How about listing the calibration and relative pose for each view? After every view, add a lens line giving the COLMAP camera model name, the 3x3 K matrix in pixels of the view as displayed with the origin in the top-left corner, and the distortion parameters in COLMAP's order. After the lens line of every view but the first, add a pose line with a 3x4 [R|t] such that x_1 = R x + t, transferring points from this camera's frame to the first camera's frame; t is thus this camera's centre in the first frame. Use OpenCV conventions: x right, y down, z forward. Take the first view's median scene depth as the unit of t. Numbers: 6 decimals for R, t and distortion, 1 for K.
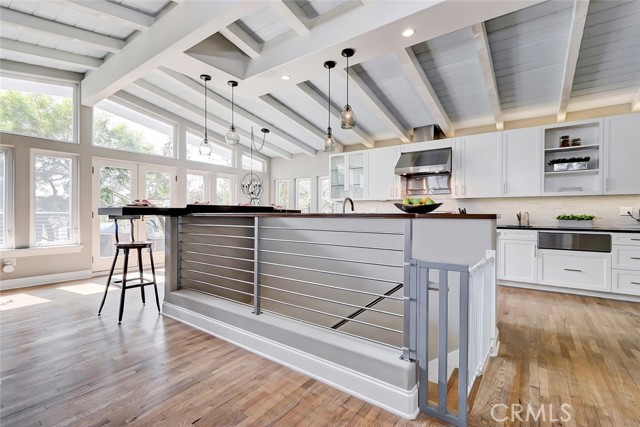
lens RADIAL K [[293.0, 0, 321.2], [0, 293.0, 212.4], [0, 0, 1]] dist [0.003042, -0.000456]
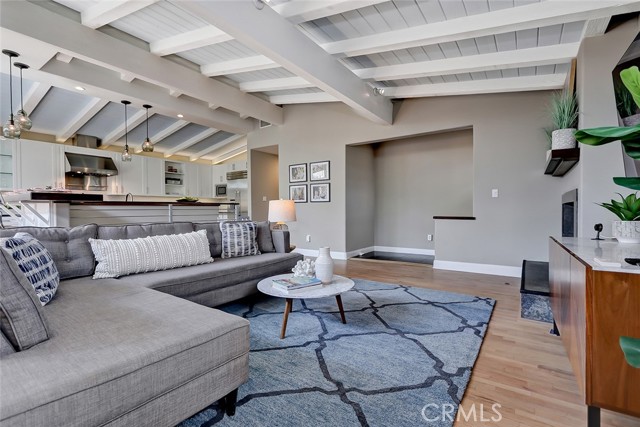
lens RADIAL K [[298.6, 0, 324.7], [0, 298.6, 213.6], [0, 0, 1]] dist [0.000425, -0.000180]
pose [[-0.027778, -0.014073, 0.999515, -1.082551], [0.001876, 0.999898, 0.014130, 0.028104], [-0.999612, 0.002267, -0.027749, 0.024872]]
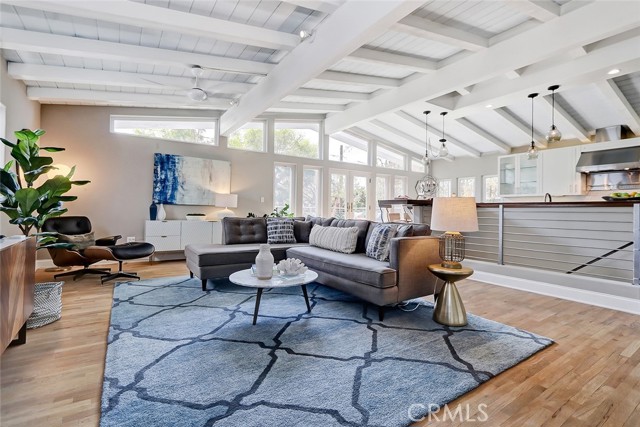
lens RADIAL K [[297.3, 0, 320.8], [0, 297.3, 210.2], [0, 0, 1]] dist [0.005243, -0.000097]
pose [[0.936458, 0.008640, -0.350672, -0.287862], [-0.009542, 0.999954, -0.000845, 0.029052], [0.350649, 0.004137, 0.936498, -0.461172]]
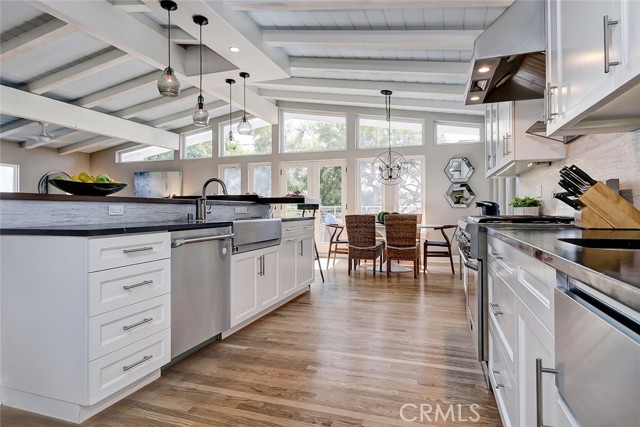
lens RADIAL K [[357.6, 0, 320.6], [0, 357.6, 209.9], [0, 0, 1]] dist [-0.003329, -0.001005]
pose [[0.302707, -0.010948, -0.953021, 0.791069], [0.006299, 0.999935, -0.009487, 0.036888], [0.953063, -0.003131, 0.302757, 0.719223]]
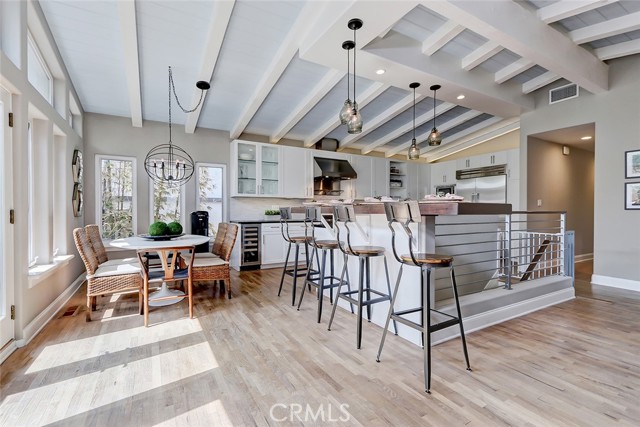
lens RADIAL K [[293.0, 0, 321.2], [0, 293.0, 212.4], [0, 0, 1]] dist [0.003042, -0.000456]
pose [[0.404604, -0.009208, 0.914446, -0.862902], [-0.000981, 0.999944, 0.010503, -0.002433], [-0.914492, -0.005147, 0.404572, 0.614575]]
